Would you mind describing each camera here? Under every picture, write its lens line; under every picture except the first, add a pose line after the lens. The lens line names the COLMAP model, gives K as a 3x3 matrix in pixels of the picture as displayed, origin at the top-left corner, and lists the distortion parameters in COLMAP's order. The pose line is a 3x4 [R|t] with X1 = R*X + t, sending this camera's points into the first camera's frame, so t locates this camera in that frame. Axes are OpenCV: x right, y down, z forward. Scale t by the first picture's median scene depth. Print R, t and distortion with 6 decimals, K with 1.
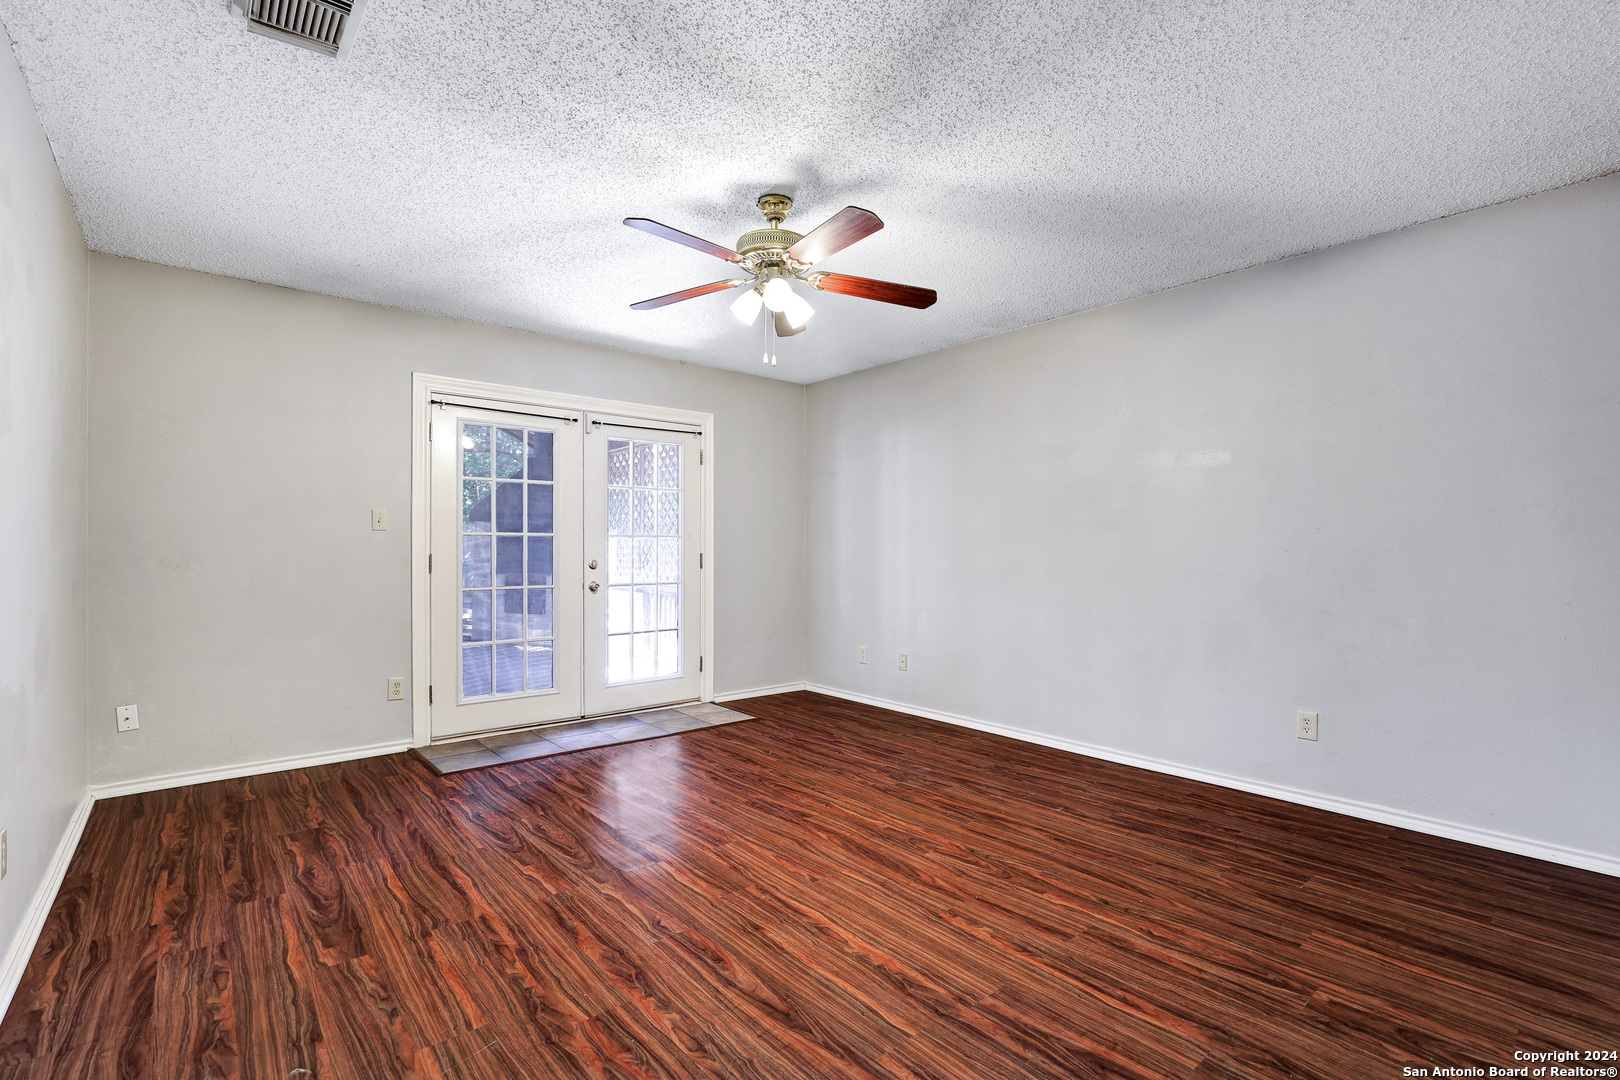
lens RADIAL K [[754.8, 0, 813.2], [0, 754.8, 543.2], [0, 0, 1]] dist [-0.027189, 0.000936]
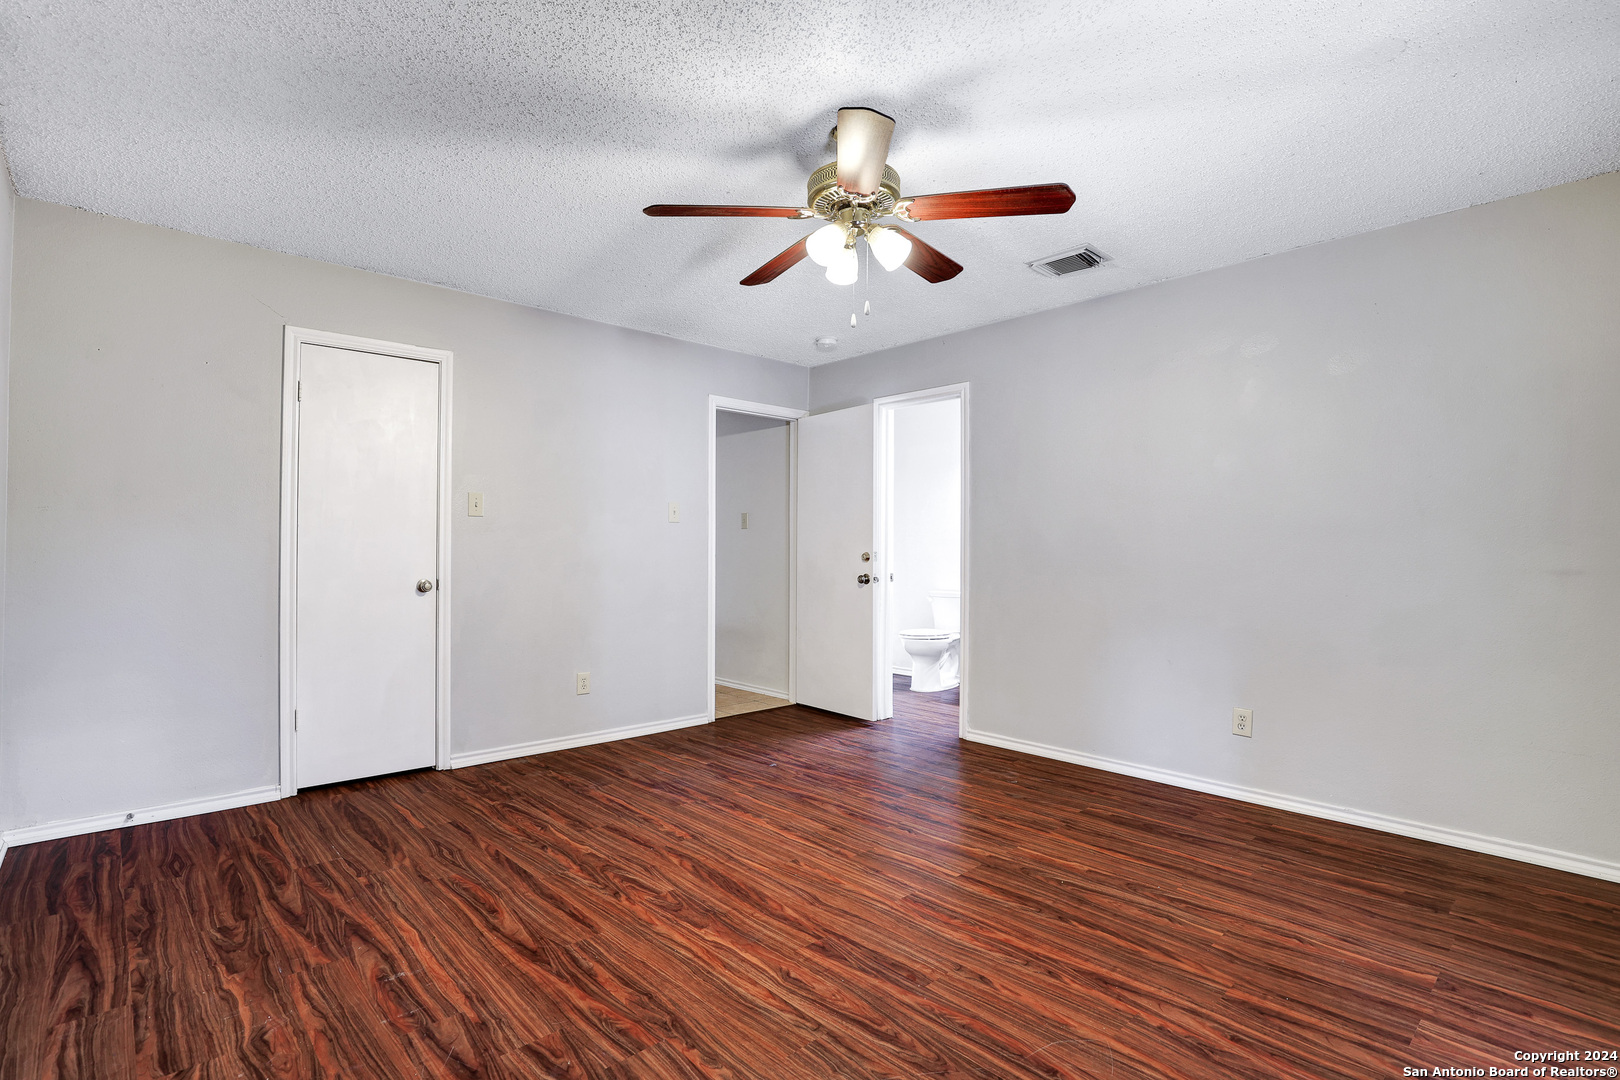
lens RADIAL K [[754.8, 0, 813.2], [0, 754.8, 543.2], [0, 0, 1]] dist [-0.027189, 0.000936]
pose [[-0.997188, -0.008456, -0.074467, 0.055445], [-0.006921, 0.999759, -0.020852, 0.023971], [0.074625, -0.020278, -0.997005, 1.970231]]
